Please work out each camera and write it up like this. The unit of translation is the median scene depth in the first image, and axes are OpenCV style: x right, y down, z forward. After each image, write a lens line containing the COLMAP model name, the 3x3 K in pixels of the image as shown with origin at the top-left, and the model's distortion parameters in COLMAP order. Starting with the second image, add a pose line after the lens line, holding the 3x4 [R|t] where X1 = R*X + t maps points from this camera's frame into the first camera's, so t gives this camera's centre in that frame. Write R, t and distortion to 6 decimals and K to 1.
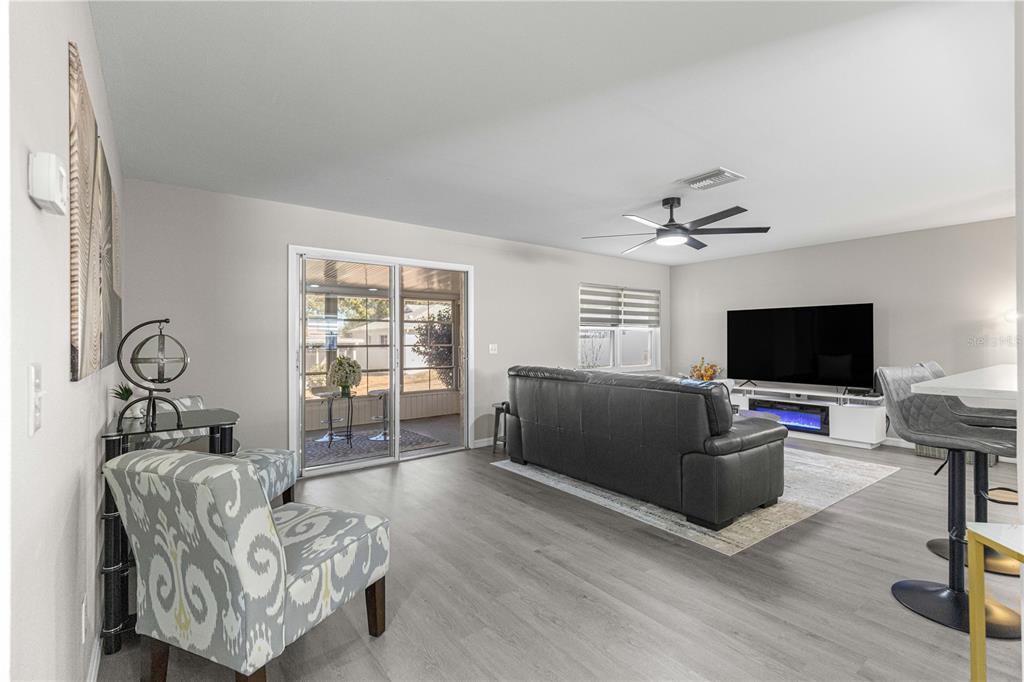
lens RADIAL K [[460.8, 0, 514.8], [0, 460.8, 337.2], [0, 0, 1]] dist [0.008504, -0.001106]
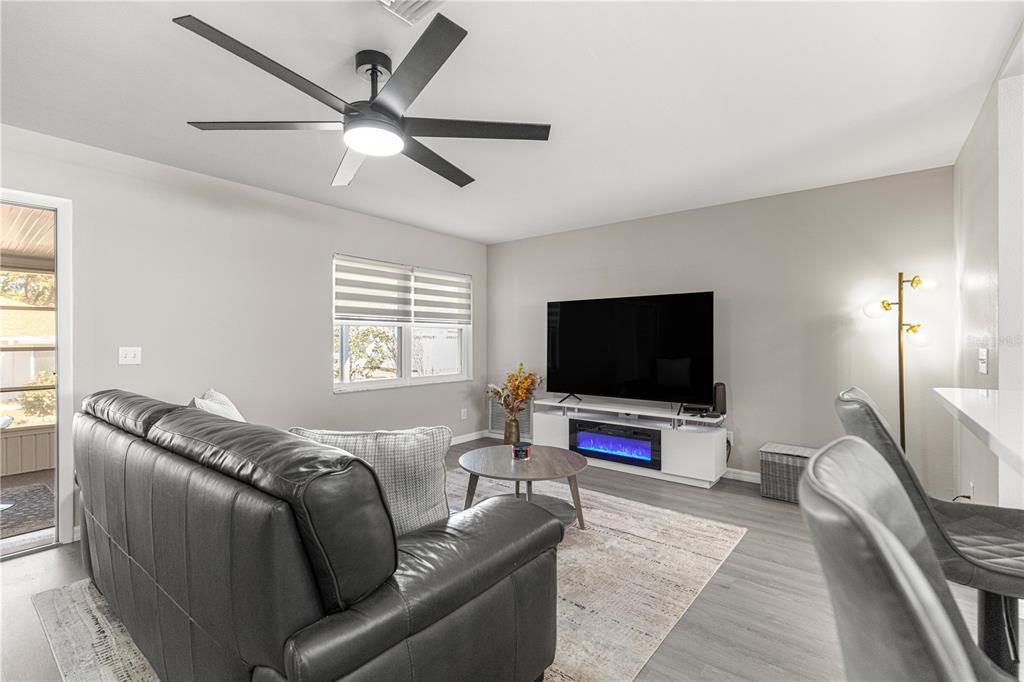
lens RADIAL K [[460.8, 0, 511.6], [0, 460.8, 341.9], [0, 0, 1]] dist [0.008504, -0.001106]
pose [[0.968046, 0.002537, 0.250759, 0.247581], [-0.004508, 0.999963, 0.007285, 0.003134], [-0.250732, -0.008183, 0.968022, 0.327239]]
